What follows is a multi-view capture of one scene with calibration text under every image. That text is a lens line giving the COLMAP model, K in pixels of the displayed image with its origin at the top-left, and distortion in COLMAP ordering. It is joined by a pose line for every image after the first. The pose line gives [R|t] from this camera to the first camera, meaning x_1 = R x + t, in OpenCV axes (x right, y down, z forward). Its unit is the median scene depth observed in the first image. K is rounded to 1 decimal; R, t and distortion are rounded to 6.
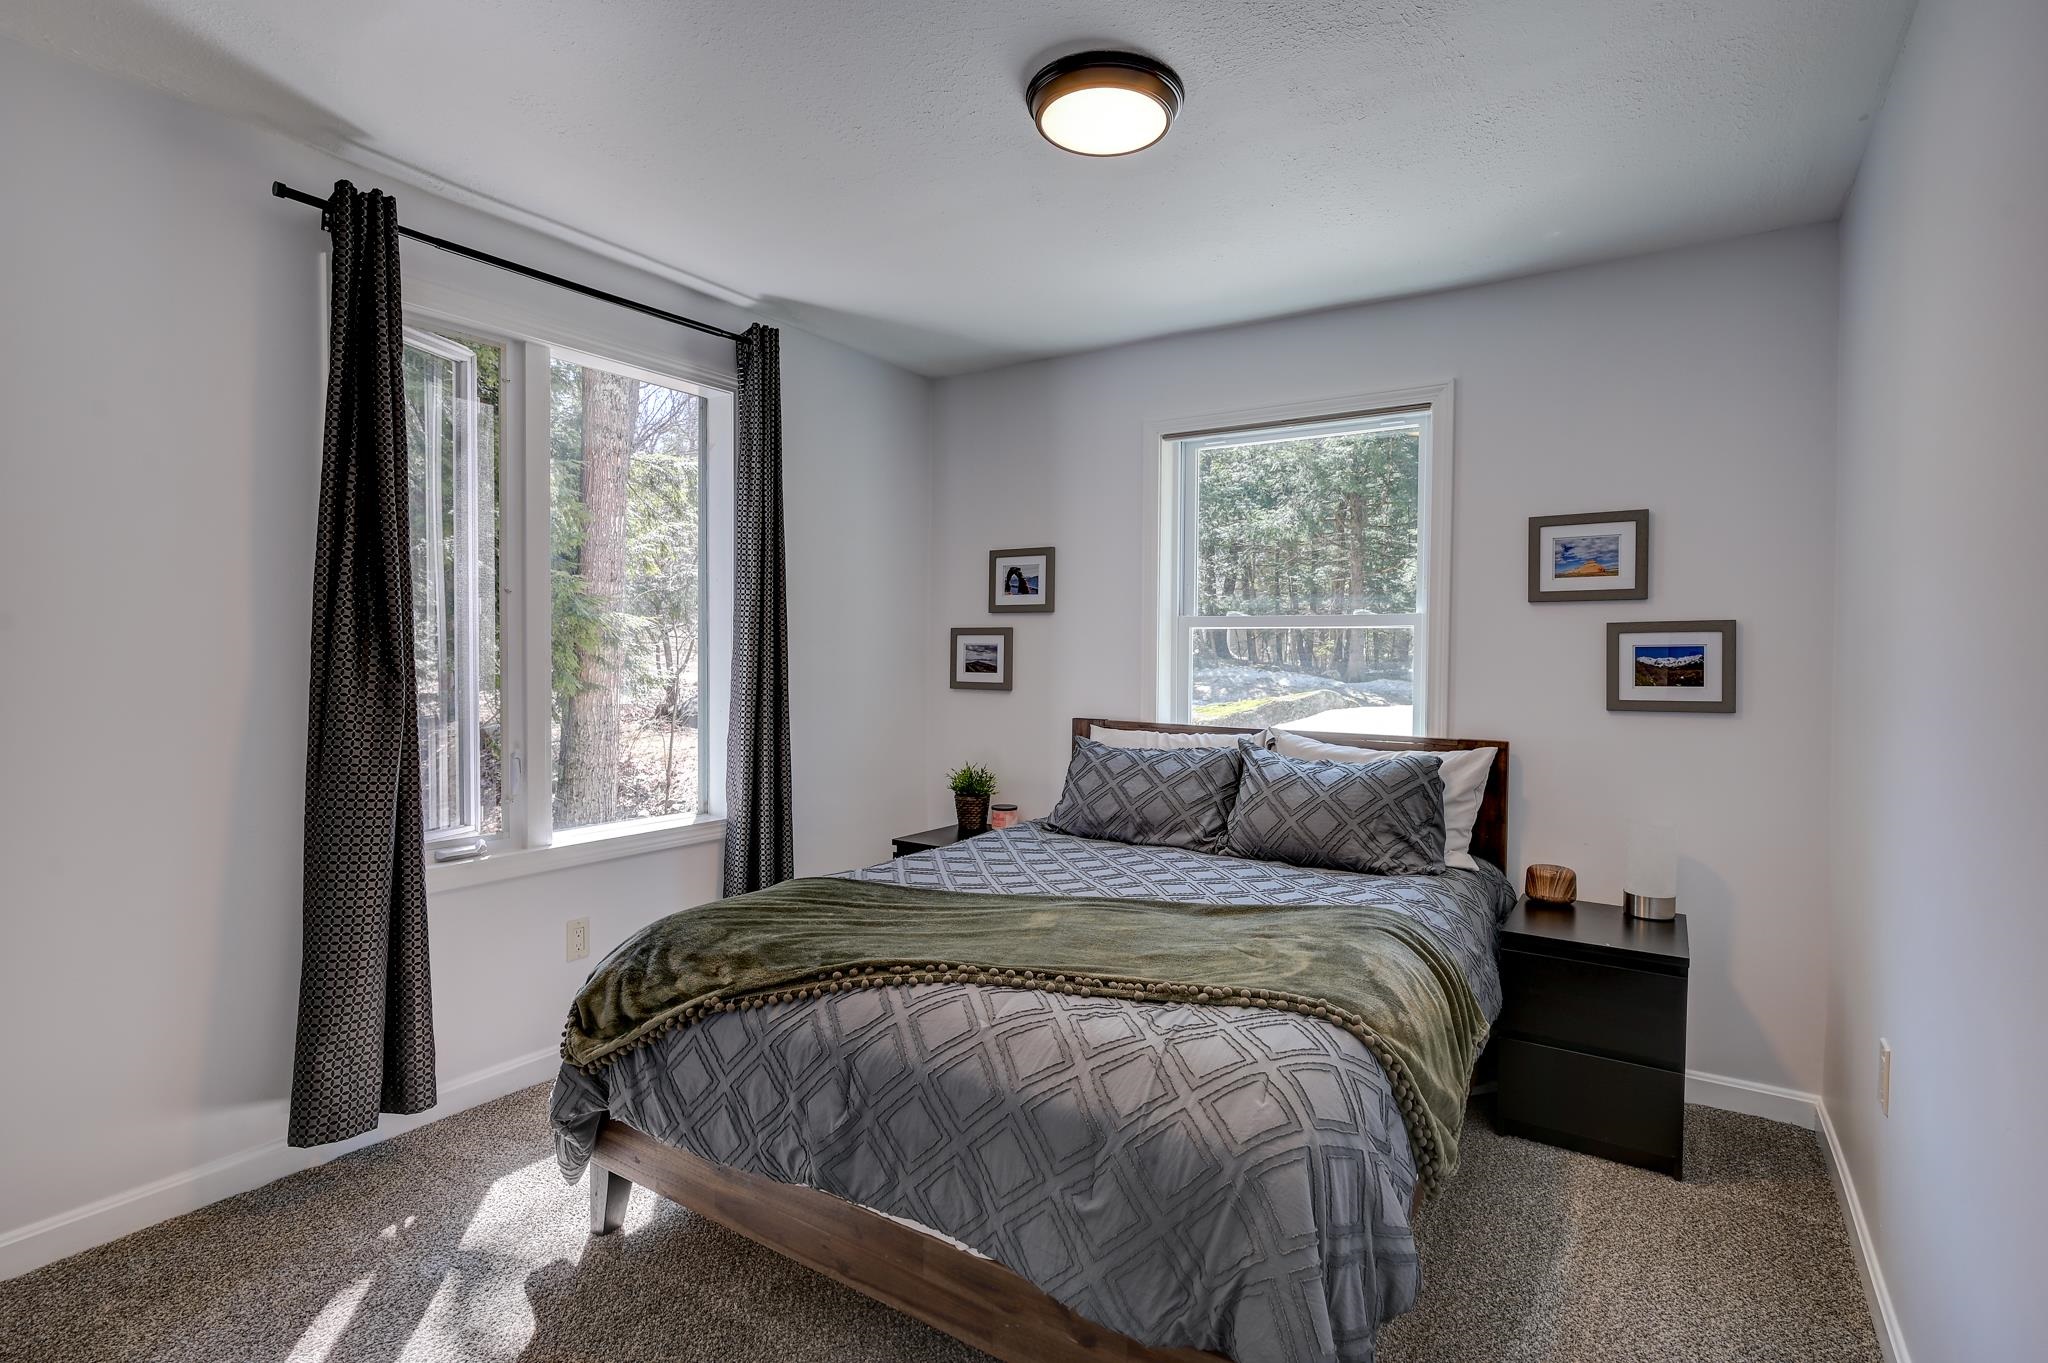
lens RADIAL K [[984.6, 0, 1018.8], [0, 984.6, 673.0], [0, 0, 1]] dist [-0.002581, -0.000337]
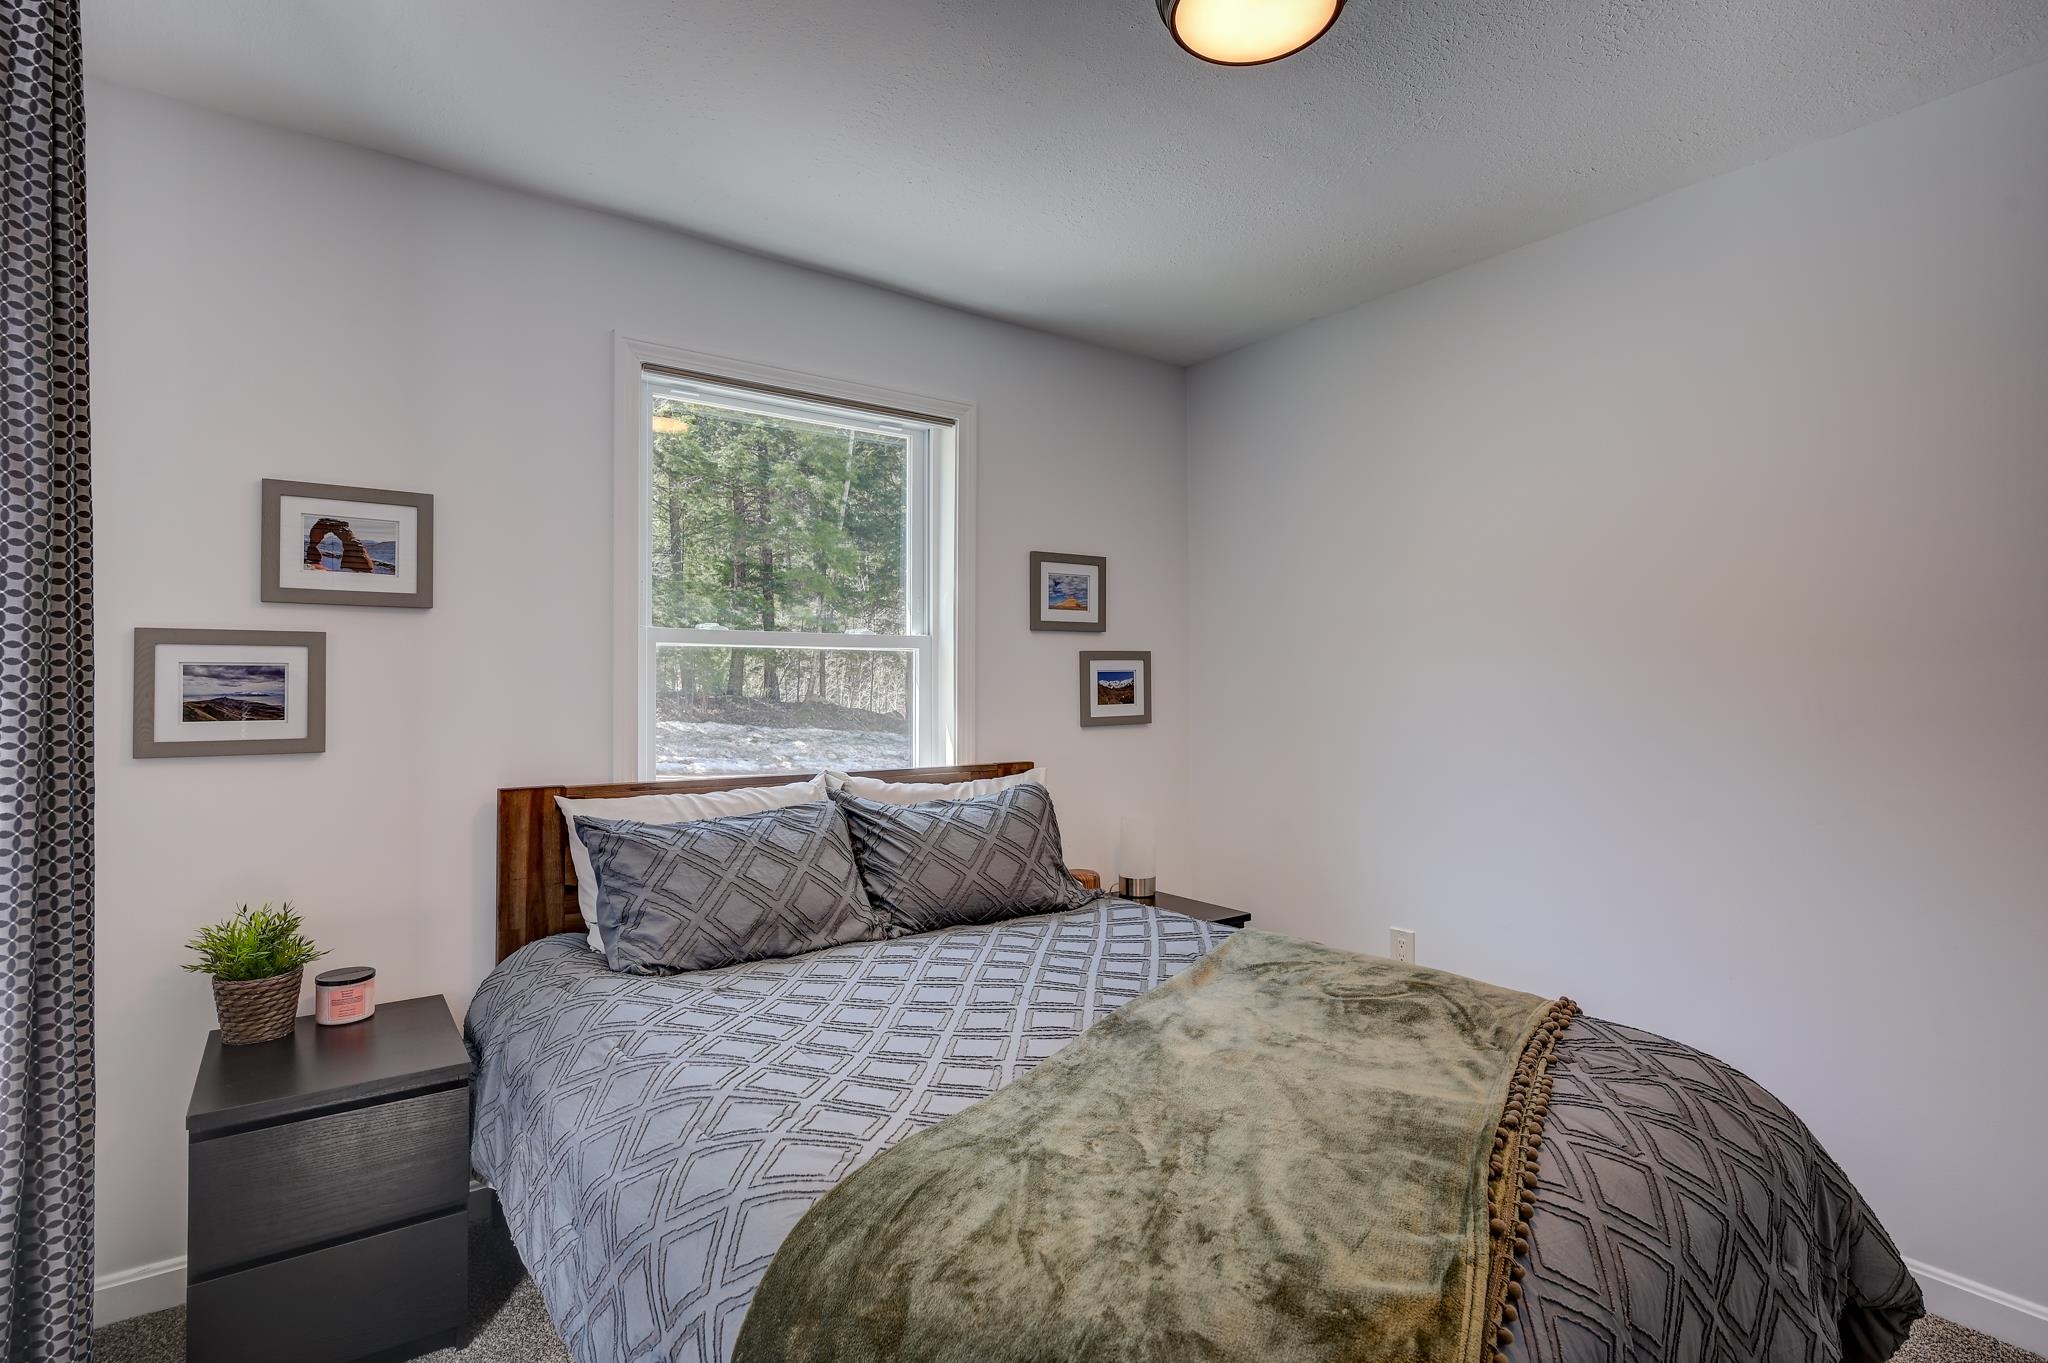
lens RADIAL K [[984.6, 0, 1020.4], [0, 984.6, 678.1], [0, 0, 1]] dist [-0.002581, -0.000337]
pose [[0.367631, 0.000005, 0.929972, -0.460480], [0.026675, 0.999588, -0.010551, -0.008169], [-0.929589, 0.028686, 0.367479, 0.591834]]
